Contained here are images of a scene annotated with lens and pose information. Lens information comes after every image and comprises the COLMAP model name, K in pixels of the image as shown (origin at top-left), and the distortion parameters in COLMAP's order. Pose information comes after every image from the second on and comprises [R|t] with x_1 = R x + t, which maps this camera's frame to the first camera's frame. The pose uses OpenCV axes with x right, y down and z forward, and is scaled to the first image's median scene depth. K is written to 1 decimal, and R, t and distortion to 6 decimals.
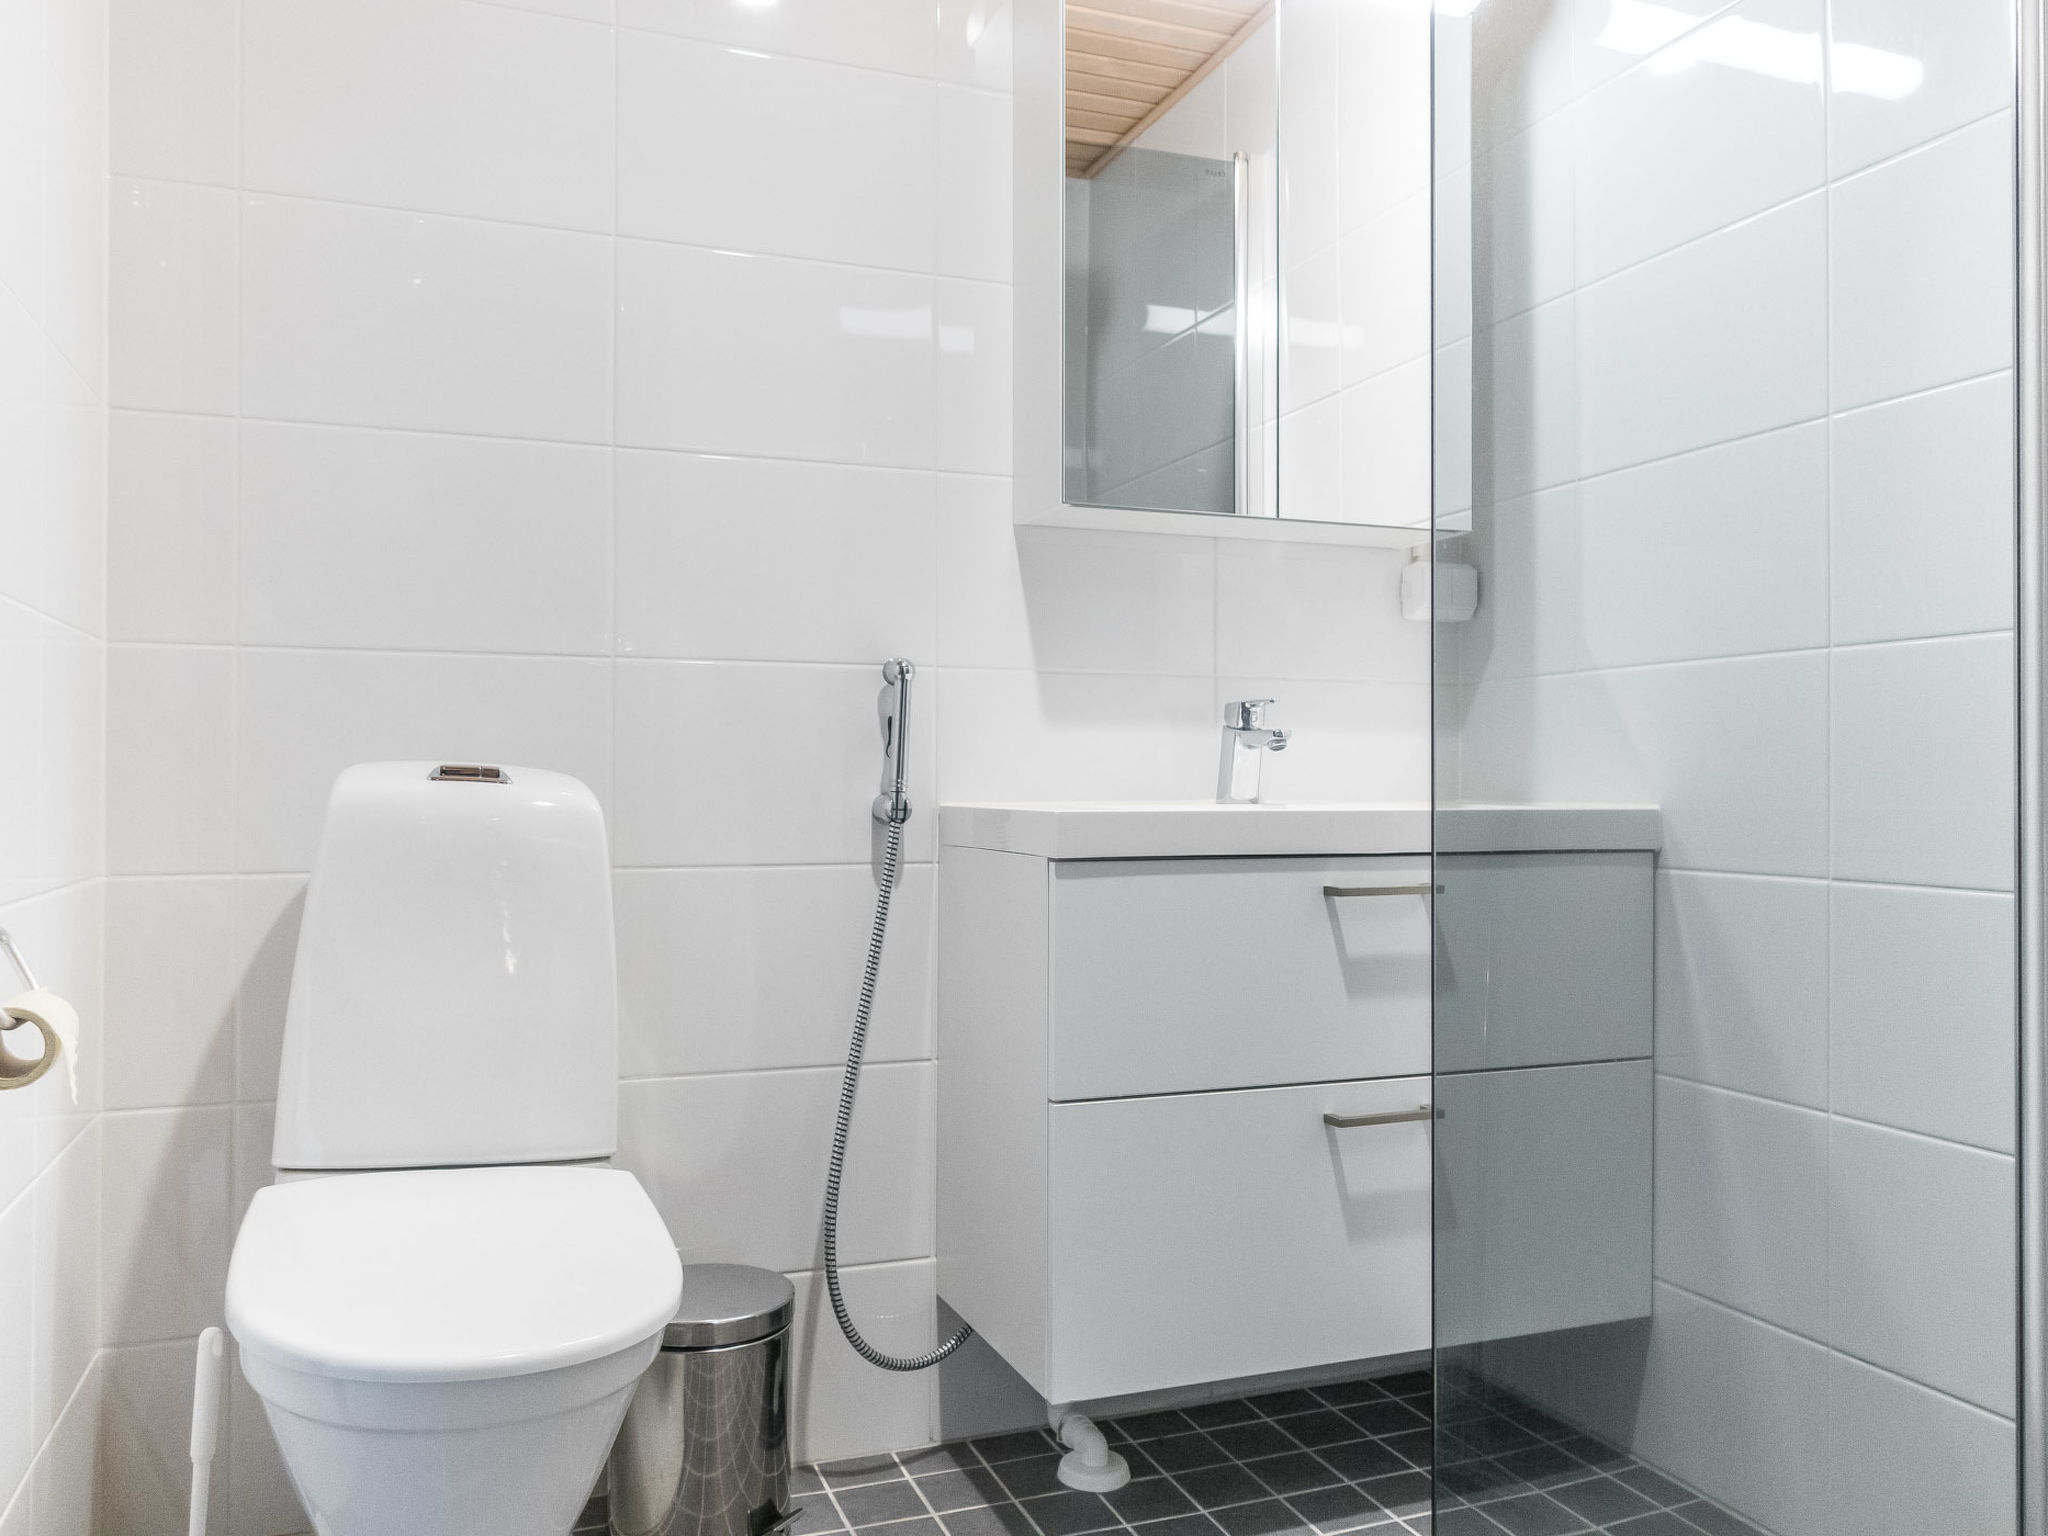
lens RADIAL K [[1589.7, 0, 1024.0], [0, 1589.7, 768.0], [0, 0, 1]] dist [0.006173, -0.001268]
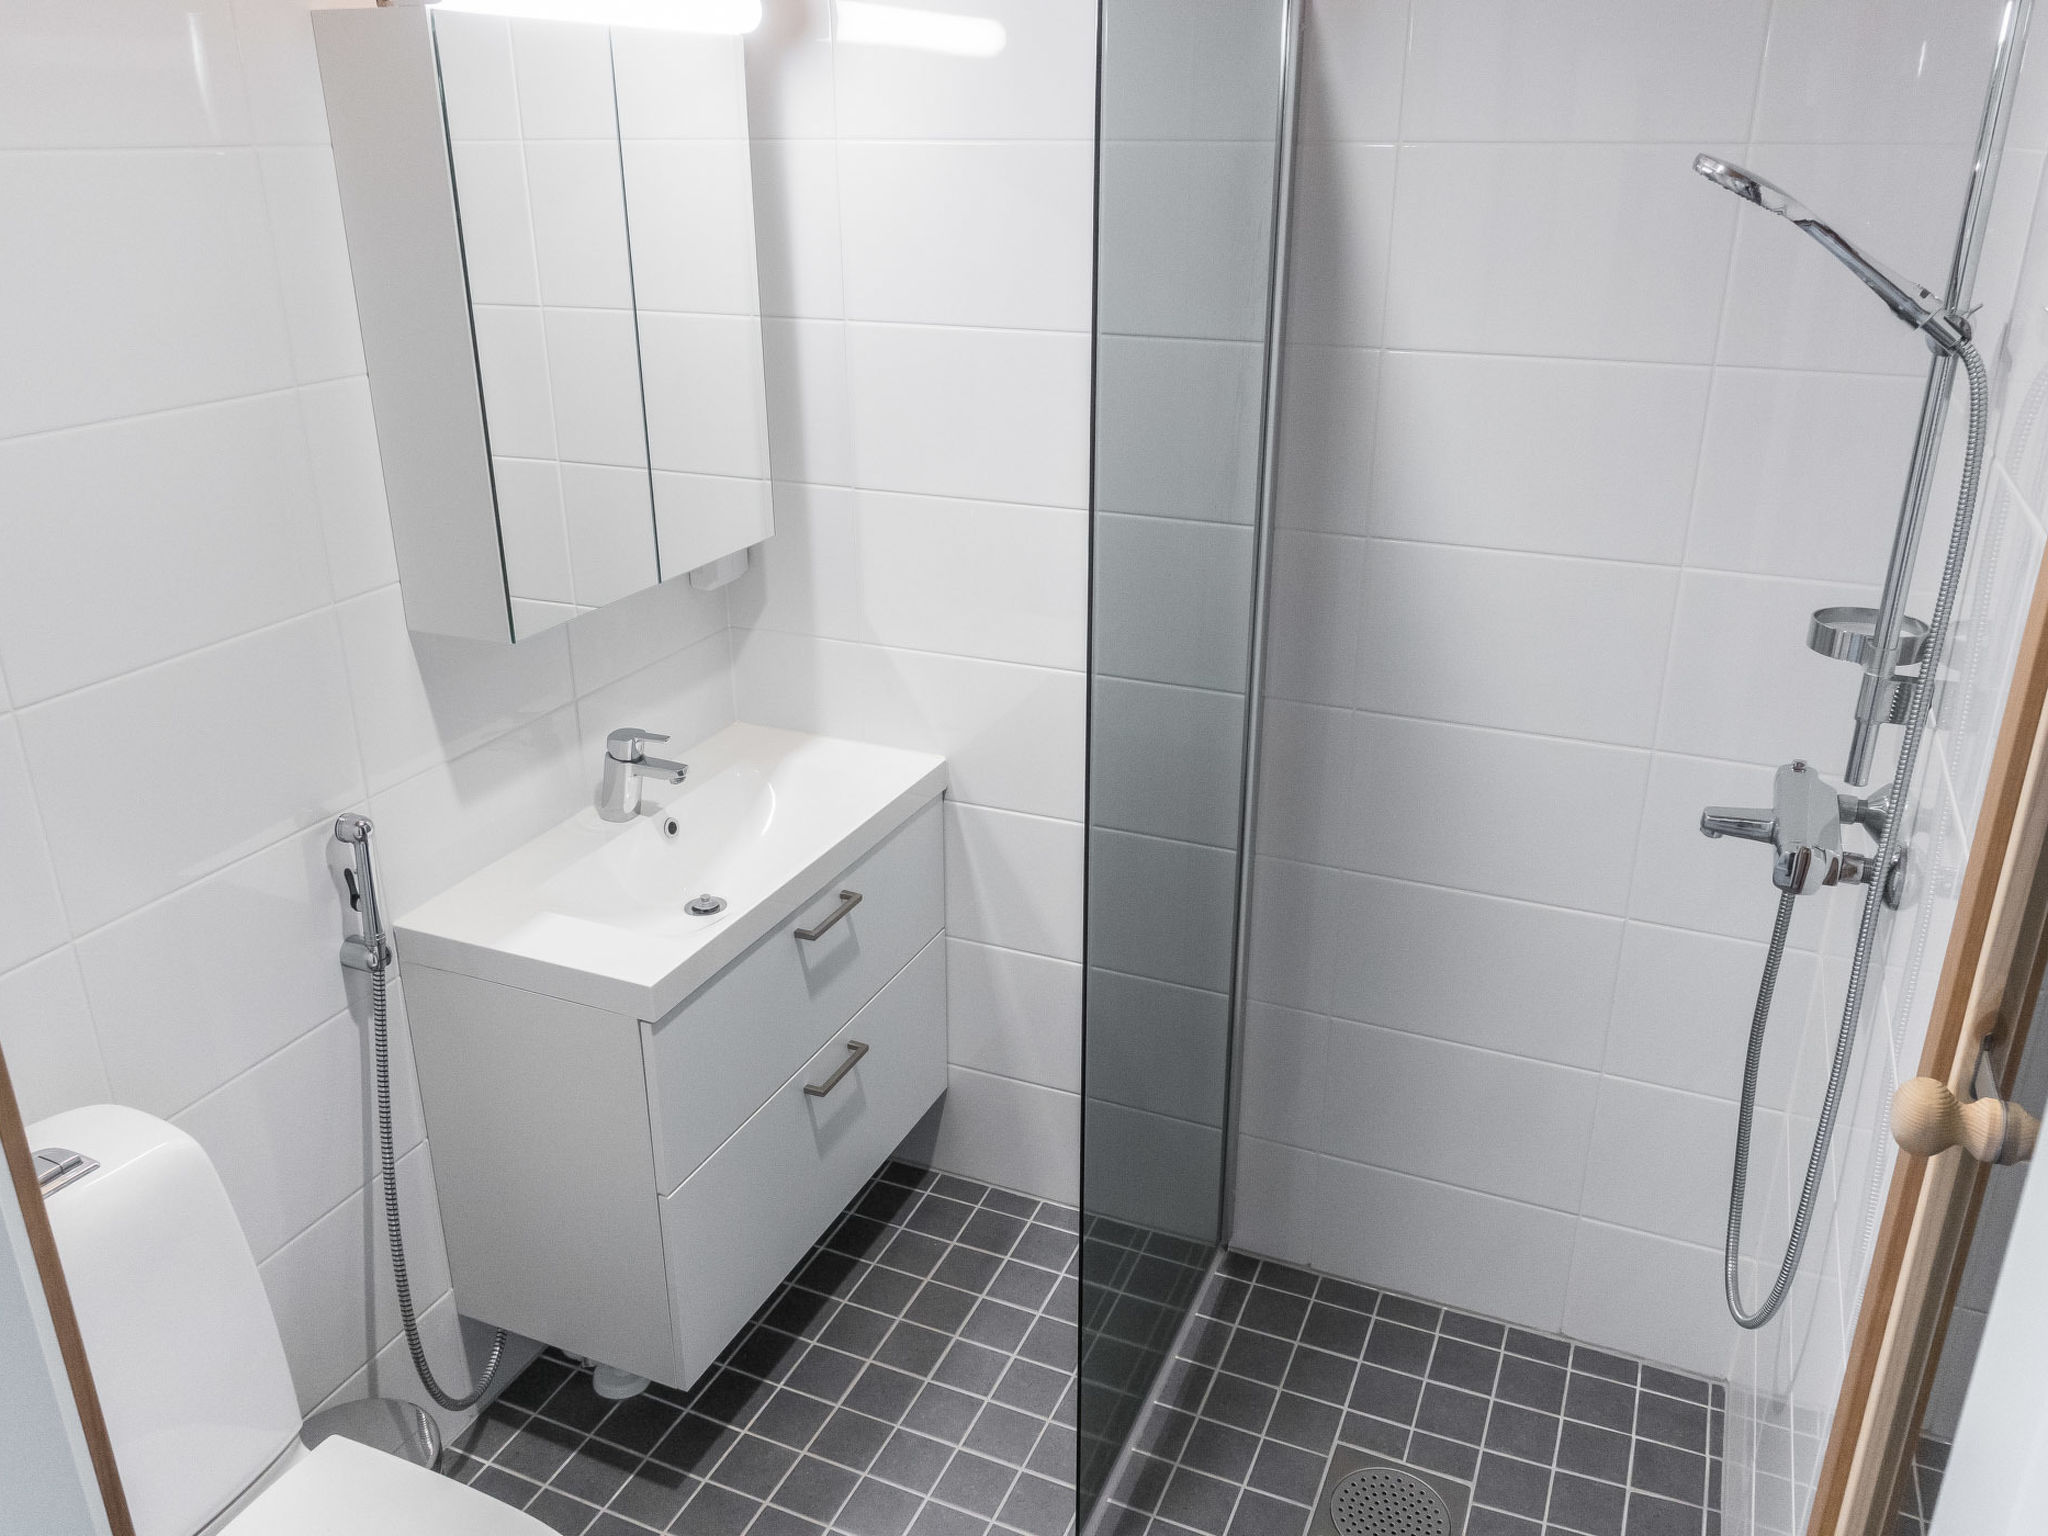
lens RADIAL K [[1589.7, 0, 1024.0], [0, 1589.7, 768.0], [0, 0, 1]] dist [0.006173, -0.001268]
pose [[0.692735, -0.274452, 0.666929, -0.428435], [-0.007980, 0.921785, 0.387618, -0.469453], [-0.721148, -0.273839, 0.636363, 0.108494]]
